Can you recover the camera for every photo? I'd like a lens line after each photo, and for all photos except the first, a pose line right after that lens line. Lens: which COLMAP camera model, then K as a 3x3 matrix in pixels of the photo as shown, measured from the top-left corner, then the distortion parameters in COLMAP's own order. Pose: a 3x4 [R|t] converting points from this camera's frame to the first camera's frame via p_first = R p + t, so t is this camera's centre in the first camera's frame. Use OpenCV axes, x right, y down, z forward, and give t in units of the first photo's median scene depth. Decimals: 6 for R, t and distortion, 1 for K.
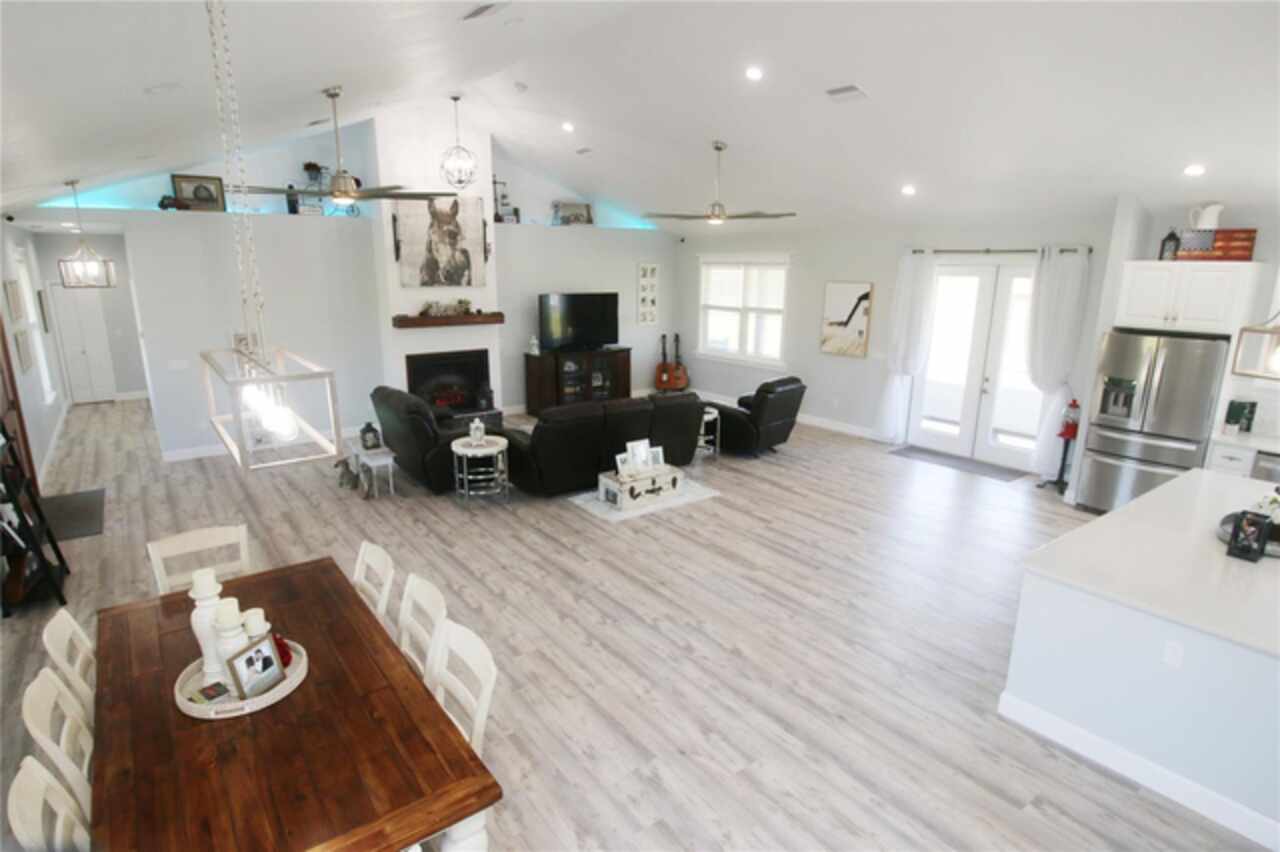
lens RADIAL K [[597.9, 0, 640.0], [0, 597.9, 426.0], [0, 0, 1]] dist [0.001979, -0.010416]
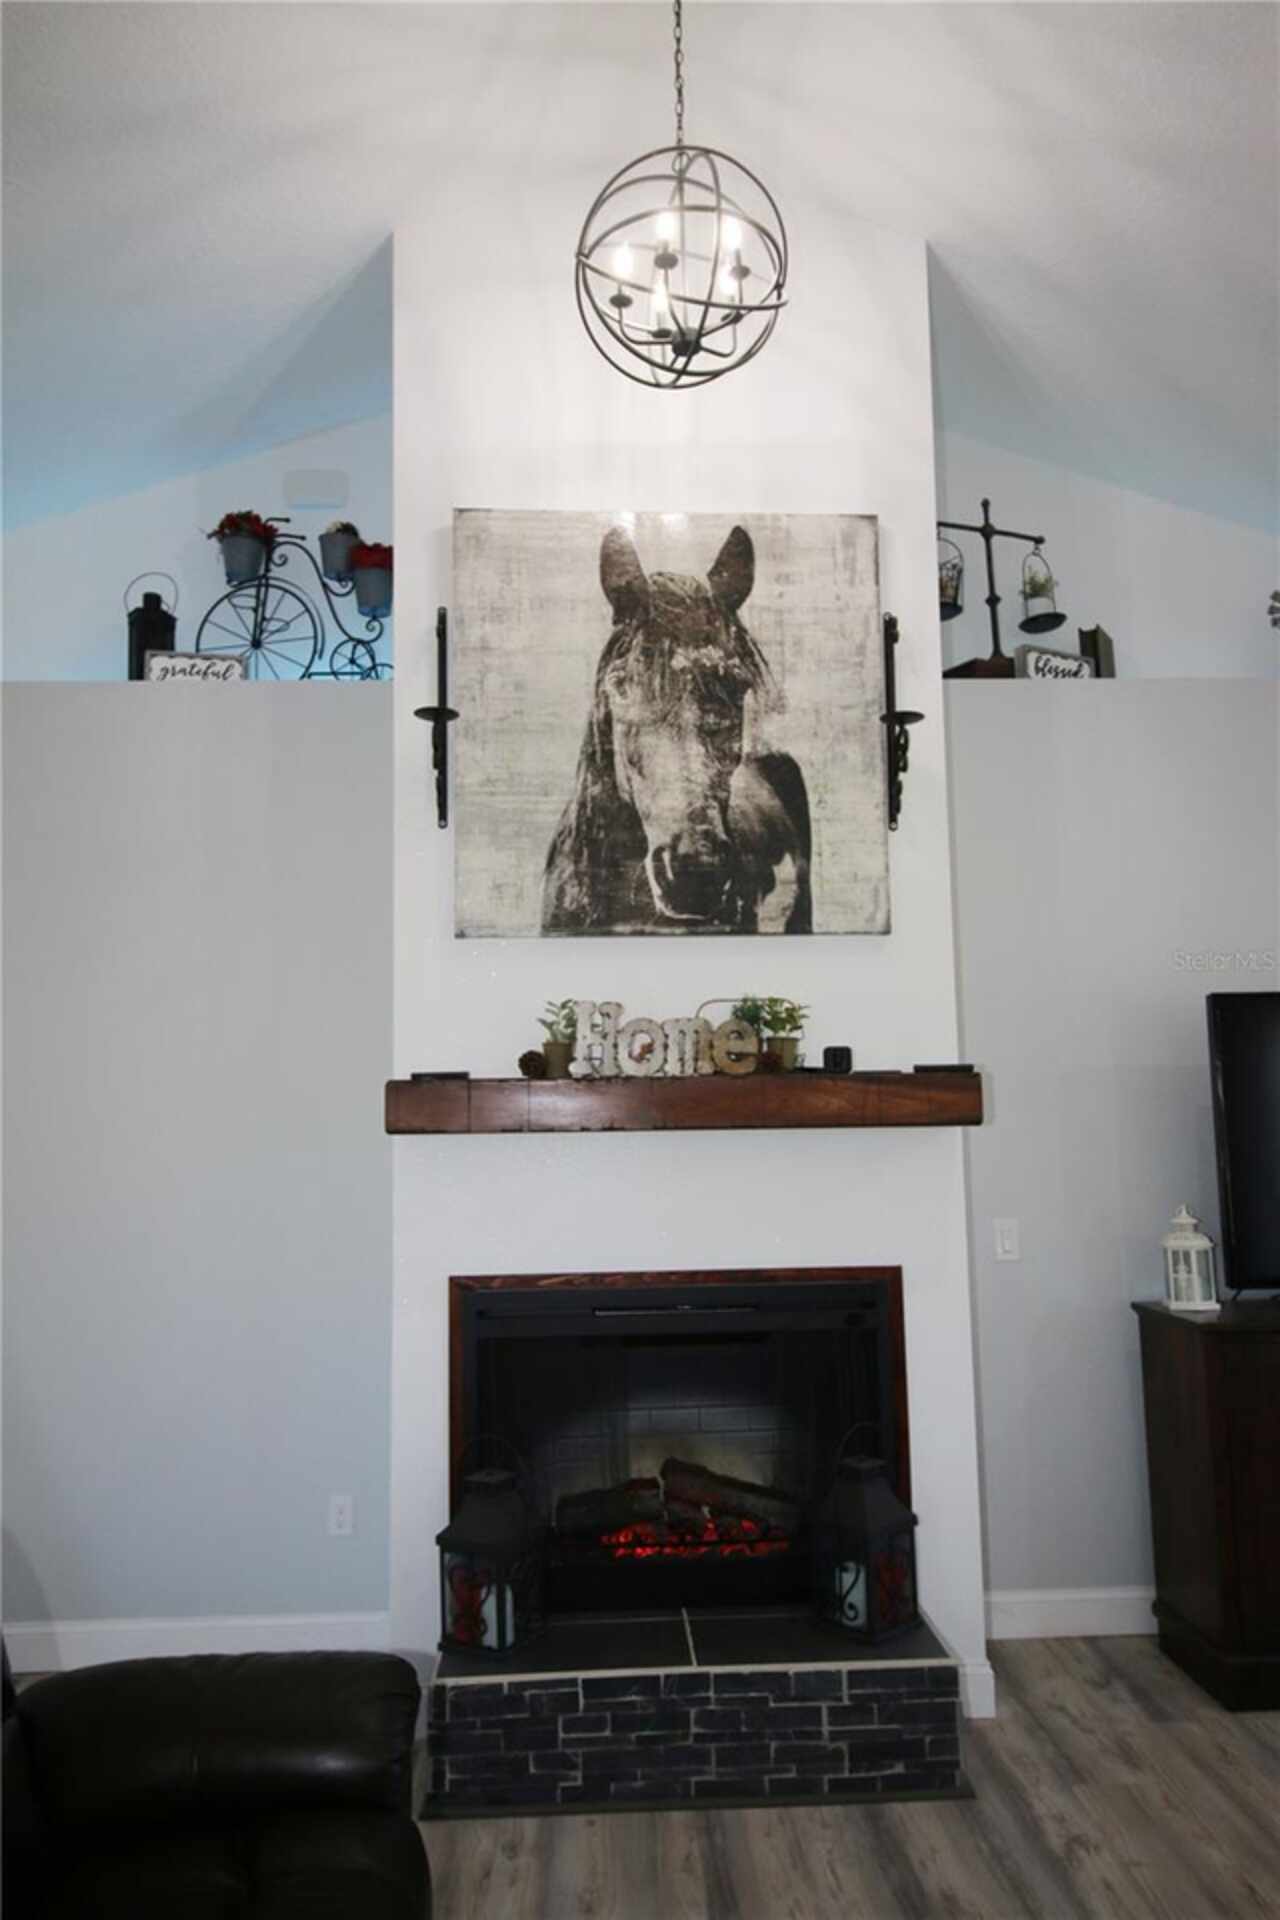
lens RADIAL K [[1526.2, 0, 640.0], [0, 1526.2, 960.0], [0, 0, 1]] dist [0.006676, 0.001316]
pose [[0.832272, -0.087366, -0.547440, -0.058237], [-0.107638, 0.943244, -0.314174, -0.065569], [0.543818, 0.320404, 0.775631, 0.603706]]
